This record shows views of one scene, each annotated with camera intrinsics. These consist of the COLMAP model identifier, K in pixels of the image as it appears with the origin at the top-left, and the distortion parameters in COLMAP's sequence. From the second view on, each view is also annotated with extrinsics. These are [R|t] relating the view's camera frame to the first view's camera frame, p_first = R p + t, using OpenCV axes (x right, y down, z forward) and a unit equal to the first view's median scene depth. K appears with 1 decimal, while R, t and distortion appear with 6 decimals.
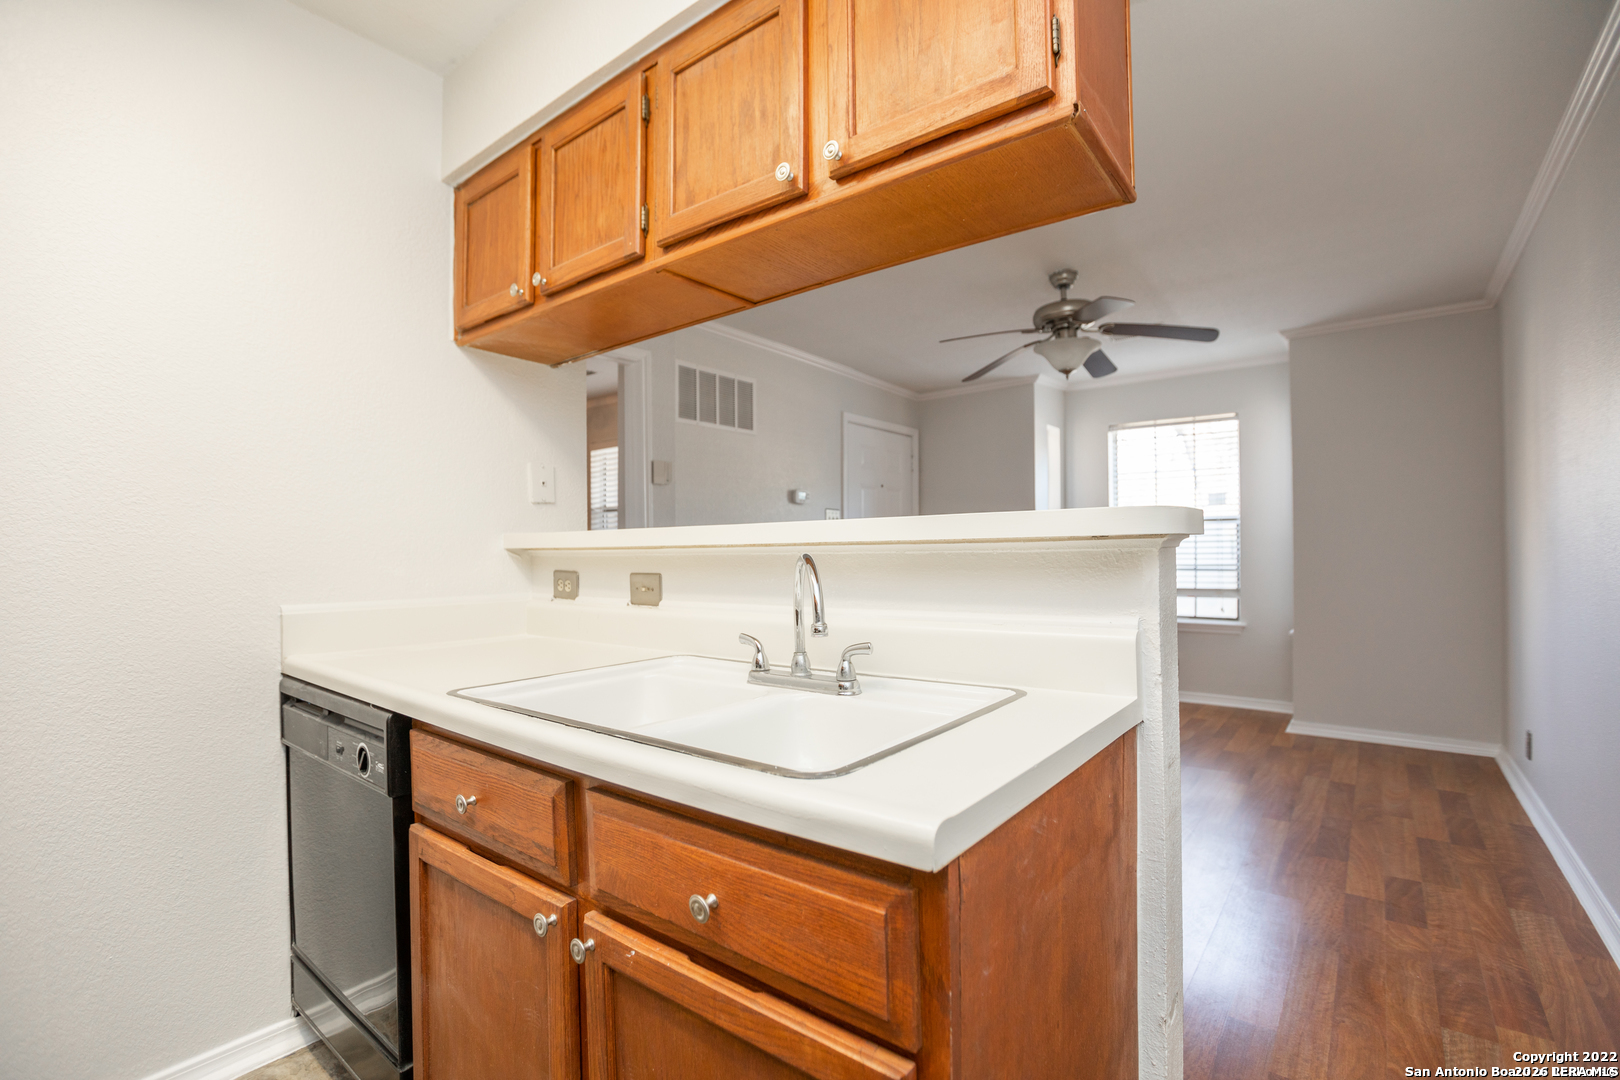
lens RADIAL K [[756.0, 0, 810.9], [0, 756.0, 542.7], [0, 0, 1]] dist [-0.005367, 0.001214]
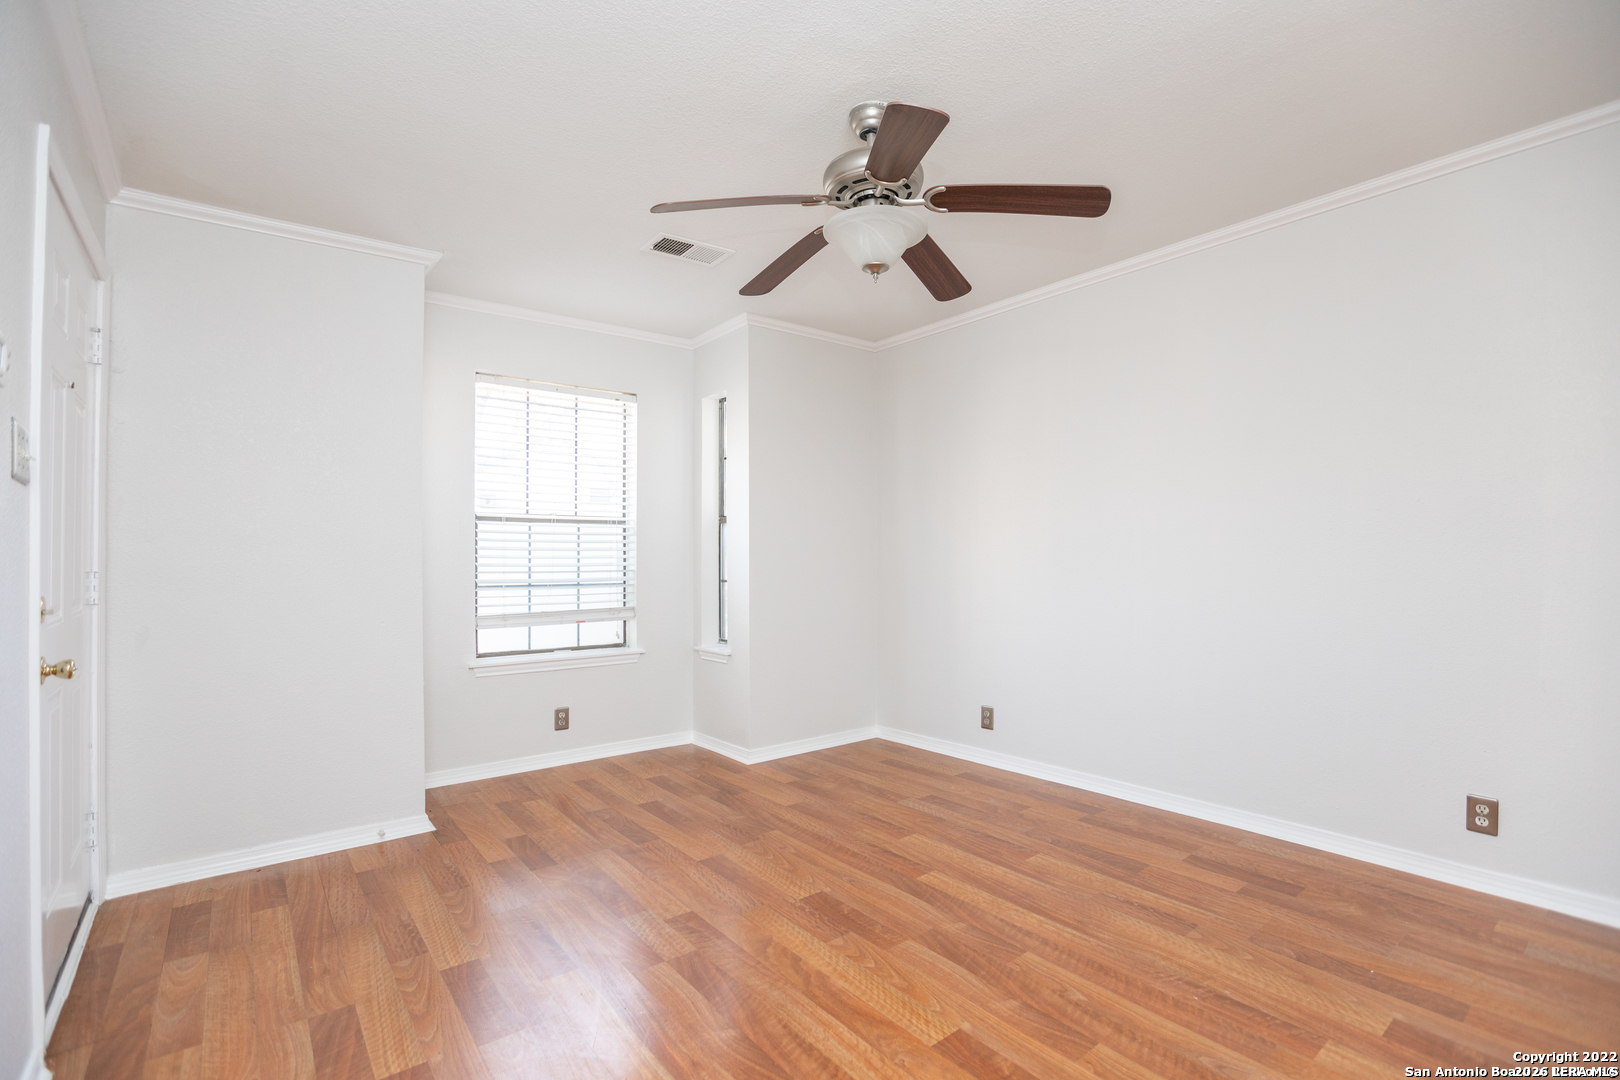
lens RADIAL K [[756.0, 0, 806.2], [0, 756.0, 544.0], [0, 0, 1]] dist [-0.005367, 0.001214]
pose [[0.216088, 0.037717, 0.975645, -0.286645], [-0.002490, 0.999272, -0.038079, 0.034712], [-0.976371, 0.005799, 0.216024, 0.966985]]
